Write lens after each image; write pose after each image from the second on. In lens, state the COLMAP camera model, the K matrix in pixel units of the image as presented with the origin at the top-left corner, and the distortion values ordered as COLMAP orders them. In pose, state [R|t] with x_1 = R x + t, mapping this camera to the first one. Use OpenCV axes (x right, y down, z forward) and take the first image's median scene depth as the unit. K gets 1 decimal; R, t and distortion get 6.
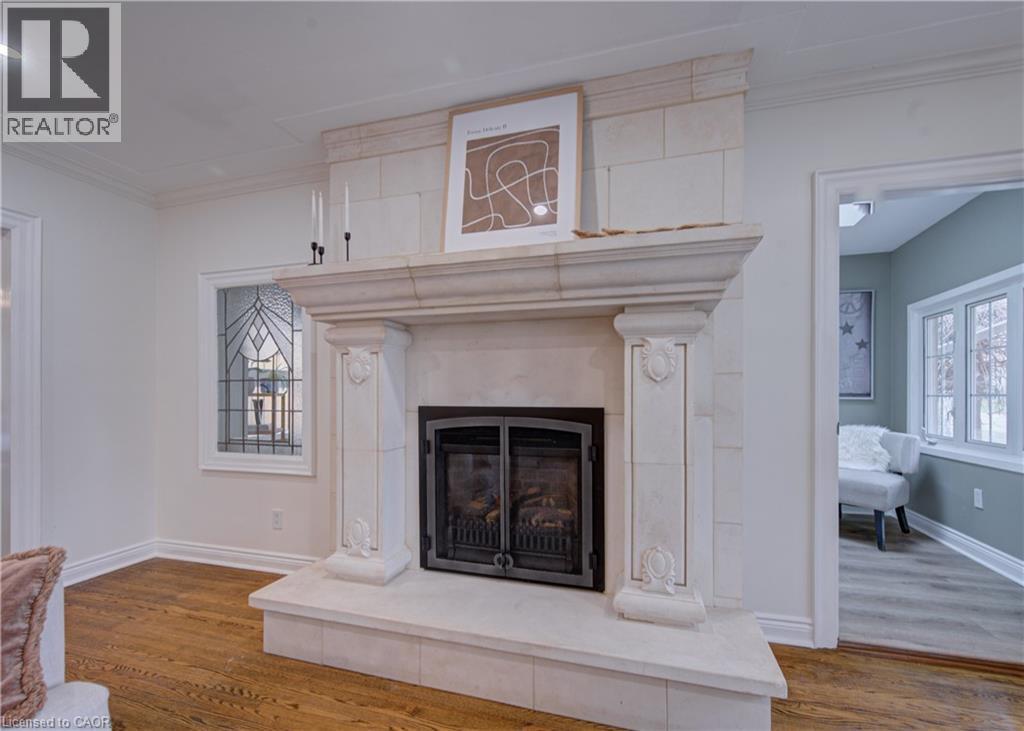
lens RADIAL K [[447.0, 0, 513.0], [0, 447.0, 392.1], [0, 0, 1]] dist [-0.001653, -0.000333]
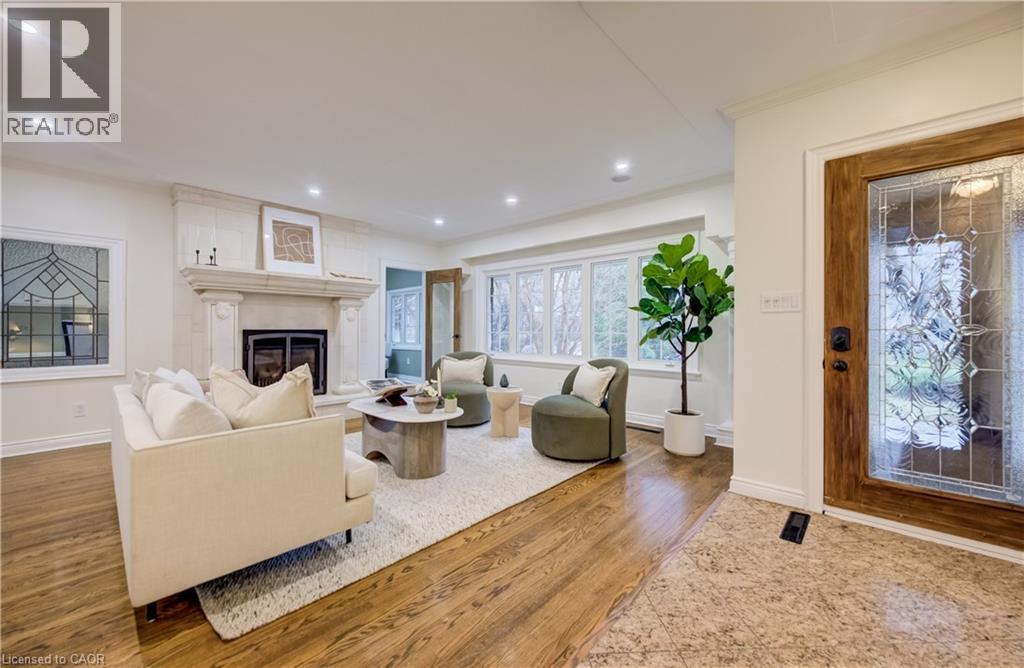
lens RADIAL K [[405.3, 0, 515.4], [0, 405.3, 327.4], [0, 0, 1]] dist [-0.001055, -0.000132]
pose [[0.440349, 0.004710, 0.897814, -1.504628], [-0.001463, 0.999989, -0.004529, 0.029564], [-0.897825, 0.000681, 0.440351, -1.160201]]
